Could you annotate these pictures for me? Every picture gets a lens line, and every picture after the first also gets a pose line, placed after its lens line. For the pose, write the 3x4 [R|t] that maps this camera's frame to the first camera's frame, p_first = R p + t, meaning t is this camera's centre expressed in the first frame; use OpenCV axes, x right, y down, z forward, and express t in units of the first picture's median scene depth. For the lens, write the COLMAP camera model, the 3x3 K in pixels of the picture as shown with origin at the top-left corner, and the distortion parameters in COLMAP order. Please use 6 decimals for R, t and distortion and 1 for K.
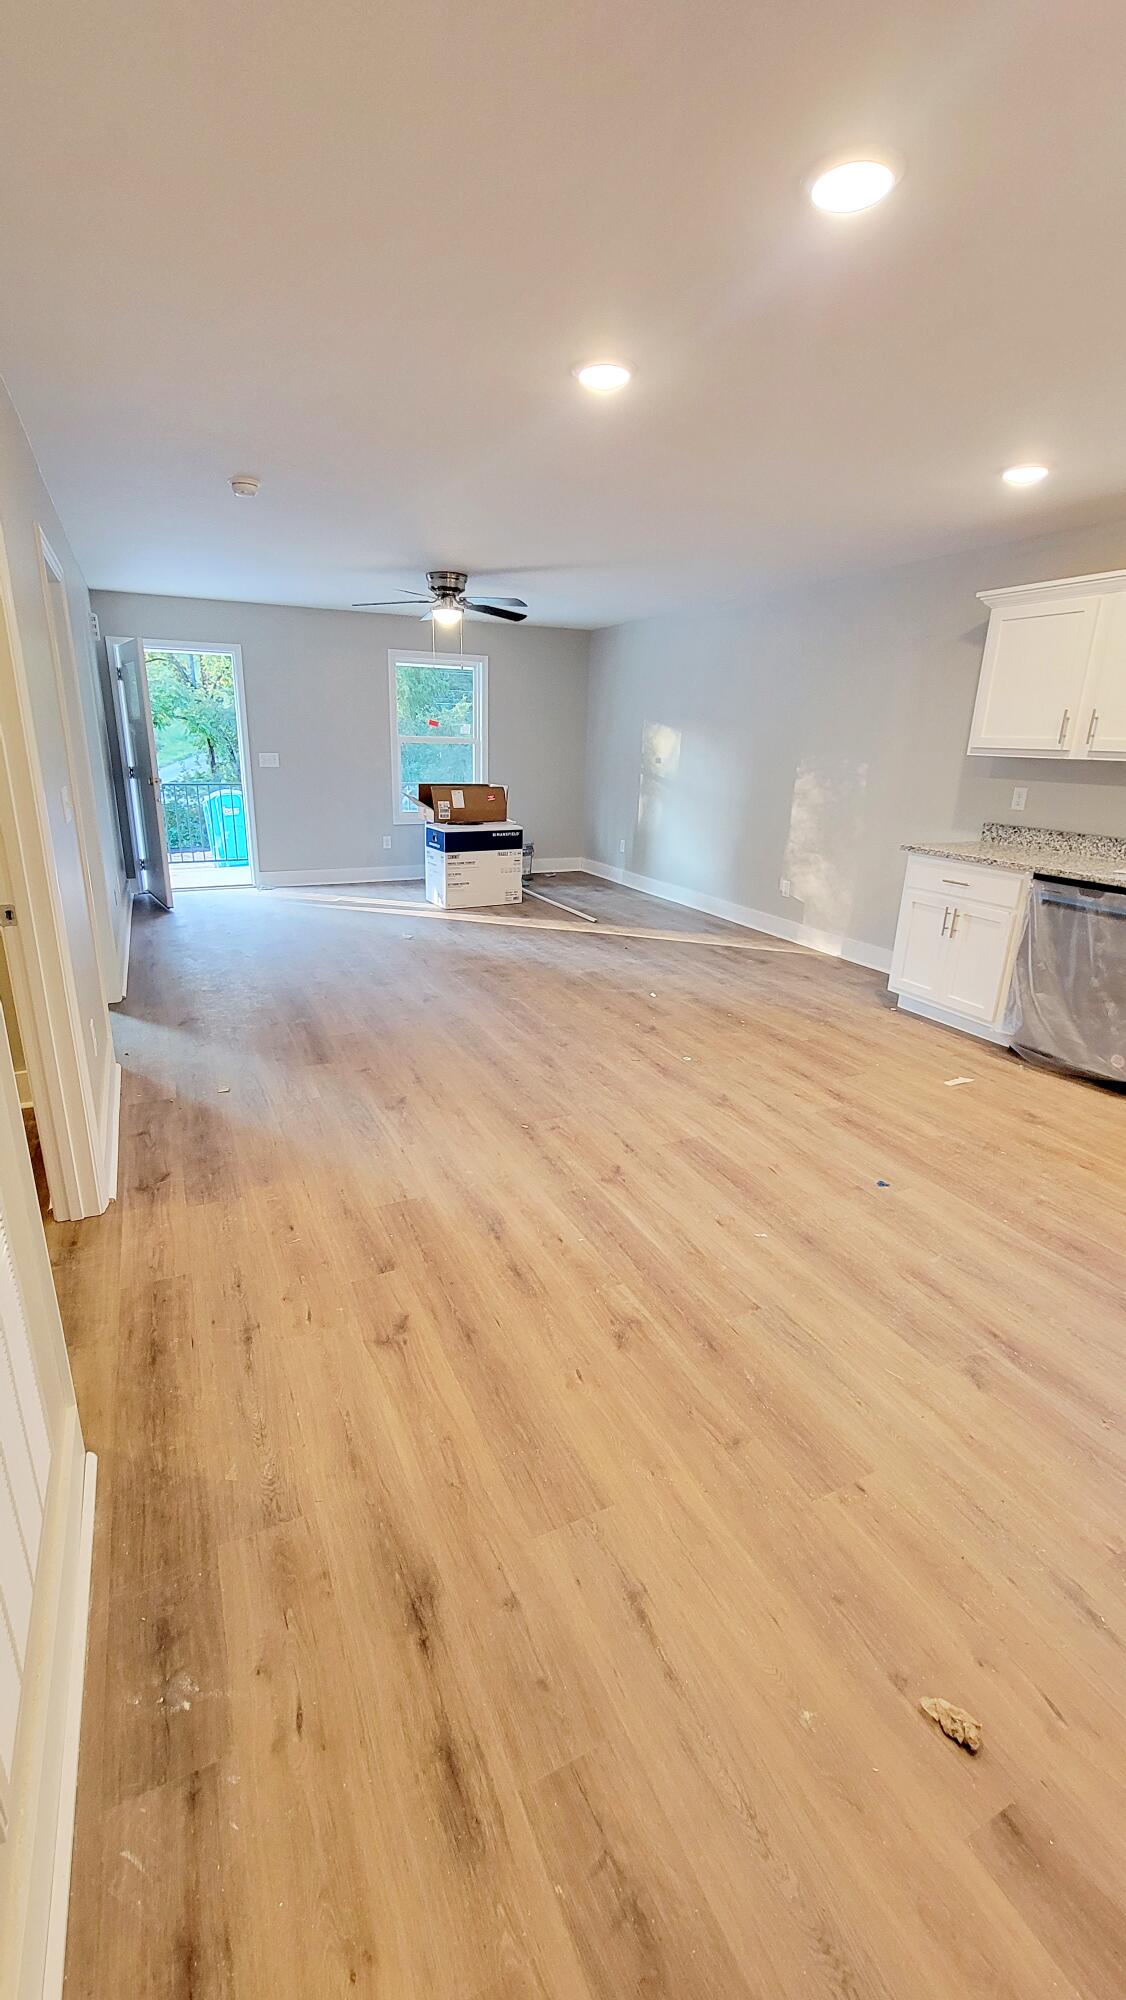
lens RADIAL K [[831.2, 0, 541.0], [0, 831.2, 1023.3], [0, 0, 1]] dist [-0.001314, -0.000134]
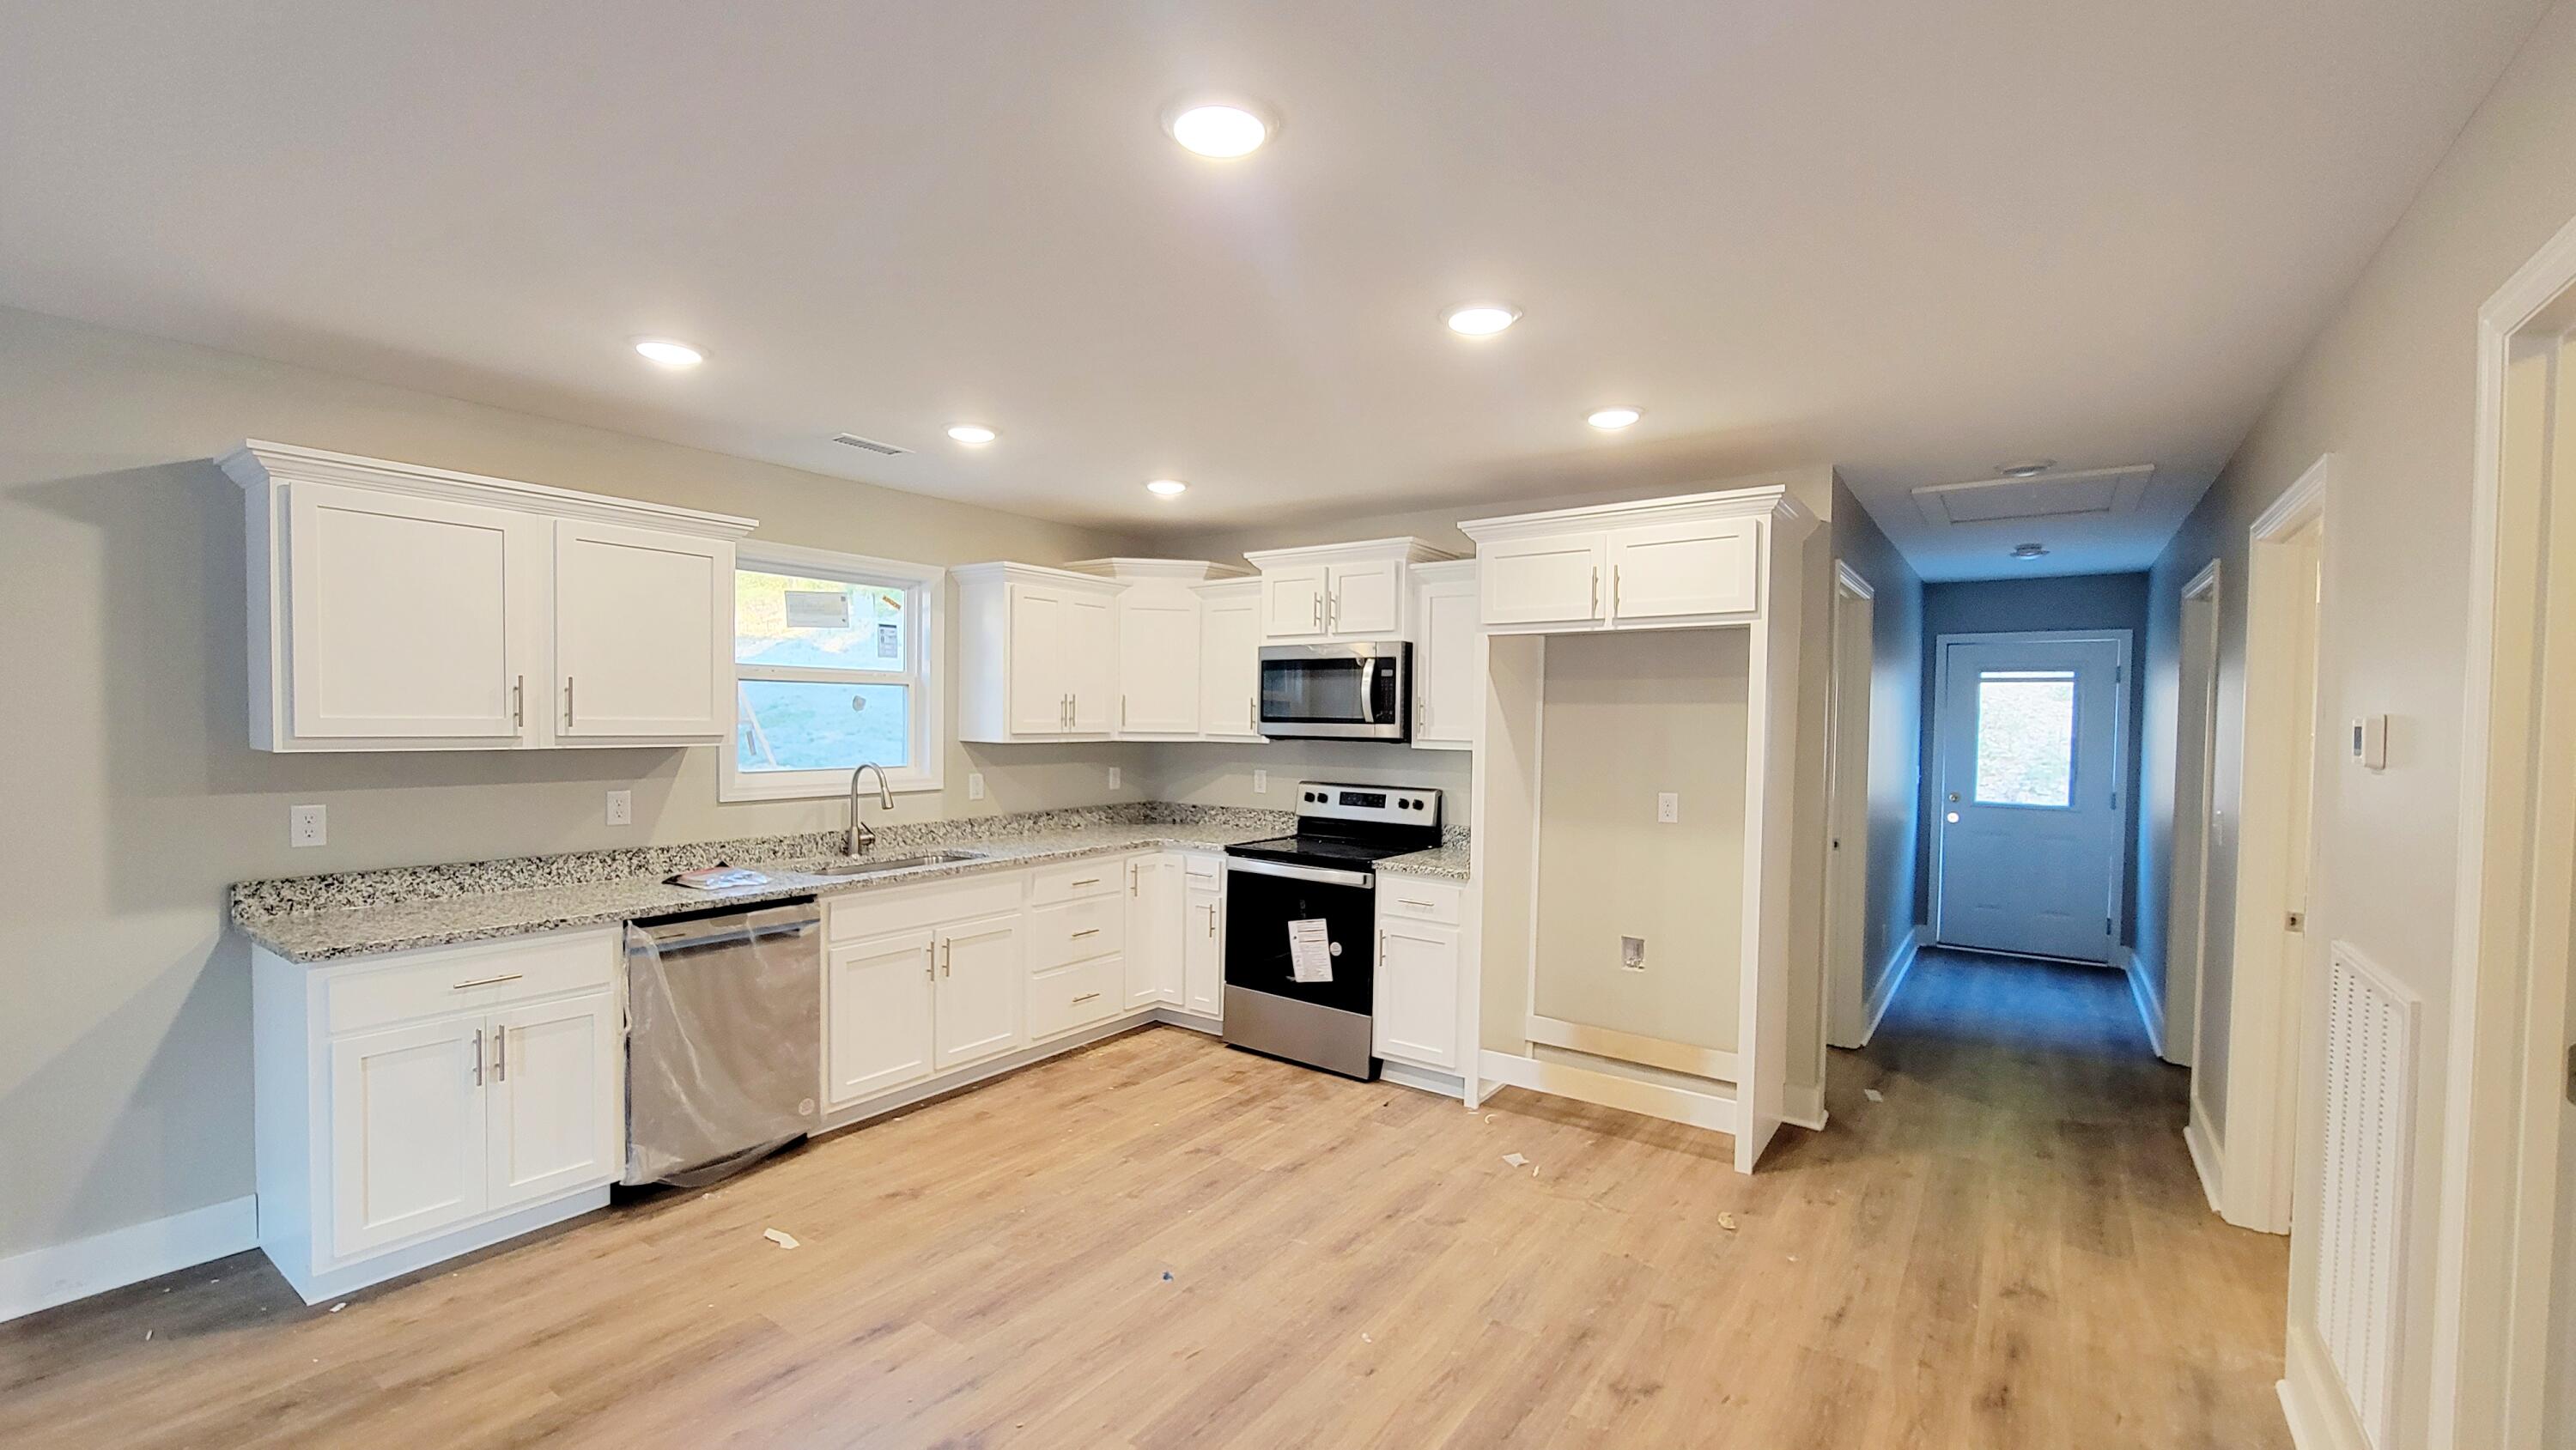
lens RADIAL K [[1089.1, 0, 1288.0], [0, 1089.1, 725.0], [0, 0, 1]] dist [-0.001466, -0.000282]
pose [[-0.518170, -0.038184, 0.854425, -0.368851], [0.256245, 0.946181, 0.197686, -0.343275], [-0.815989, 0.321377, -0.480498, 0.897315]]
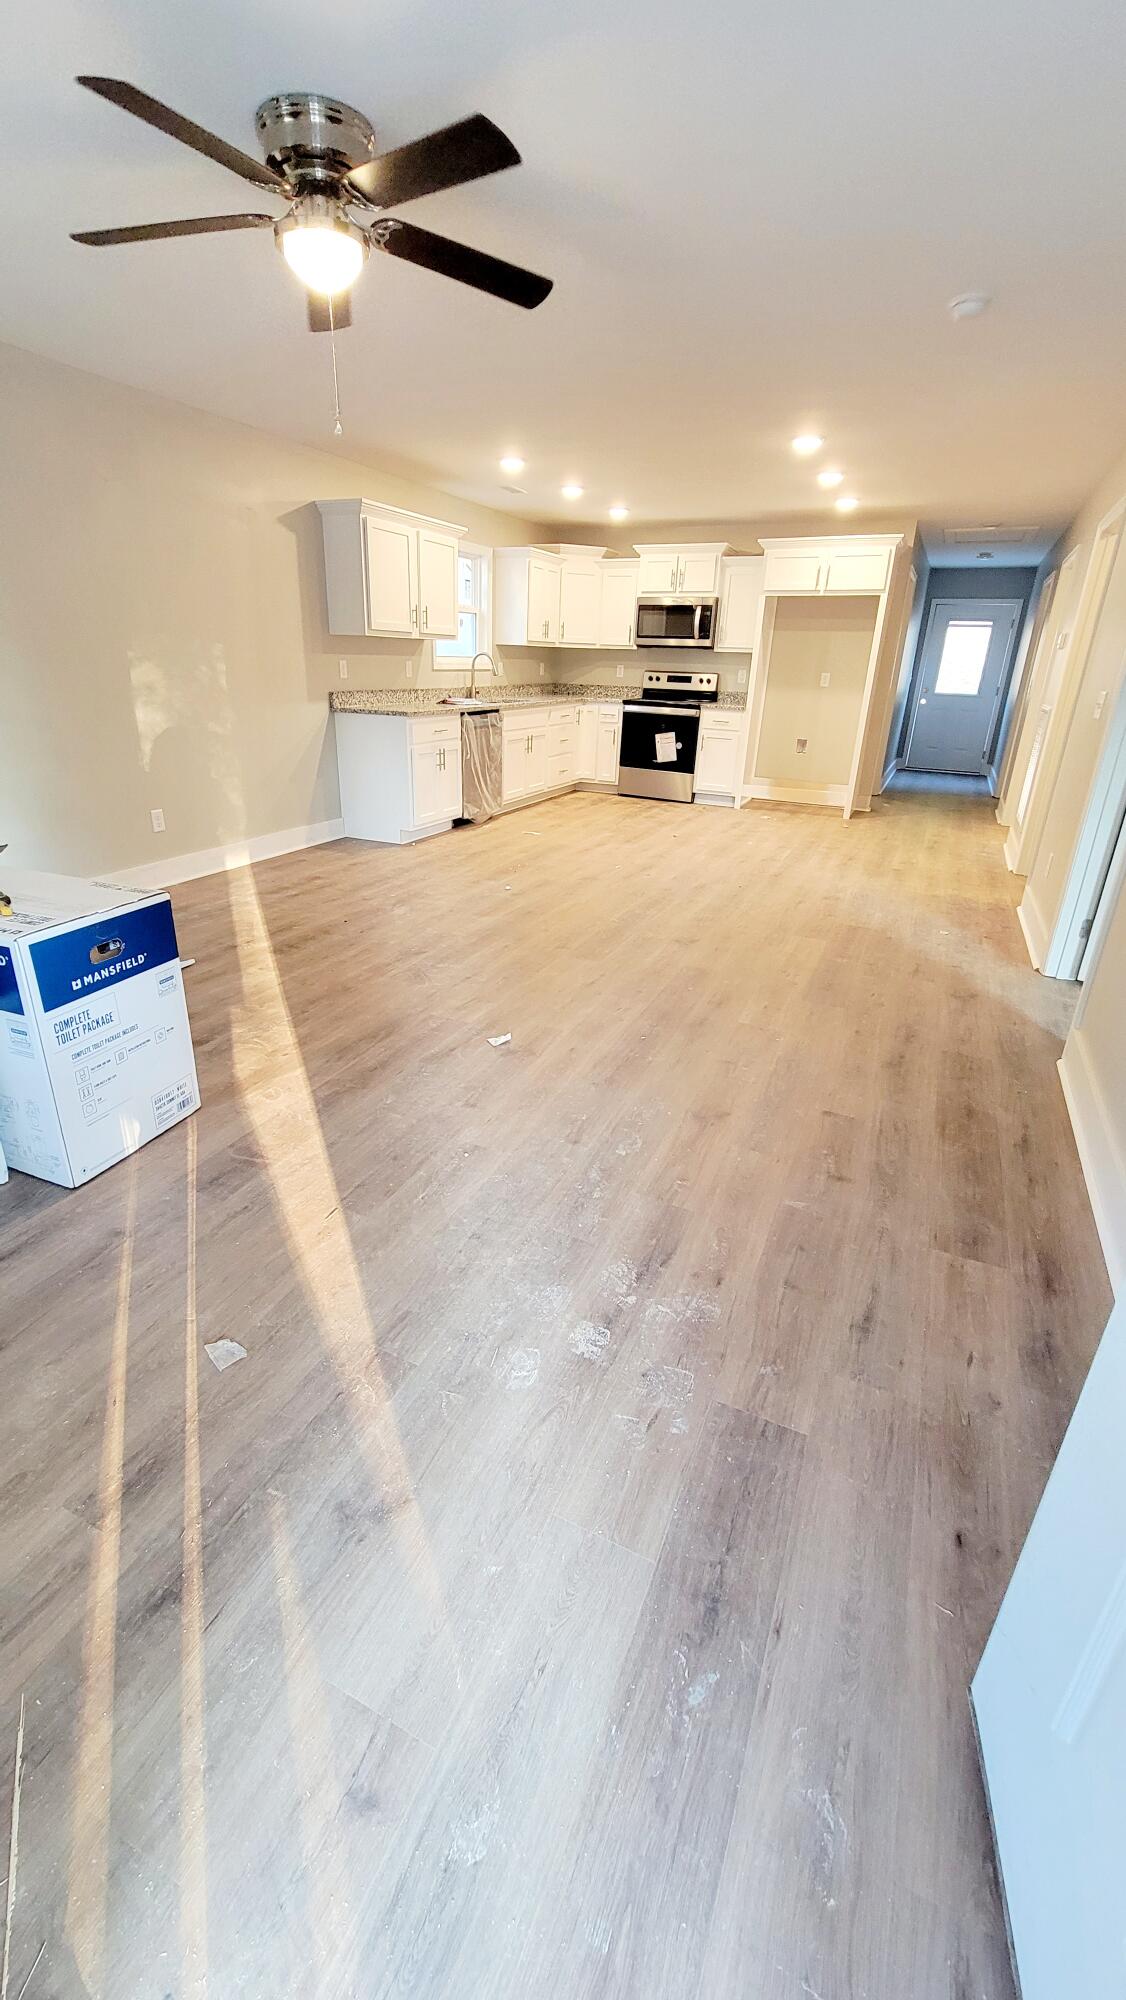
lens RADIAL K [[845.6, 0, 563.0], [0, 845.6, 1000.0], [0, 0, 1]] dist [-0.001466, -0.000282]
pose [[-0.668835, -0.318043, 0.671944, -0.790787], [0.201499, 0.792475, 0.575658, -0.618113], [-0.715583, 0.520416, -0.465949, 1.834738]]
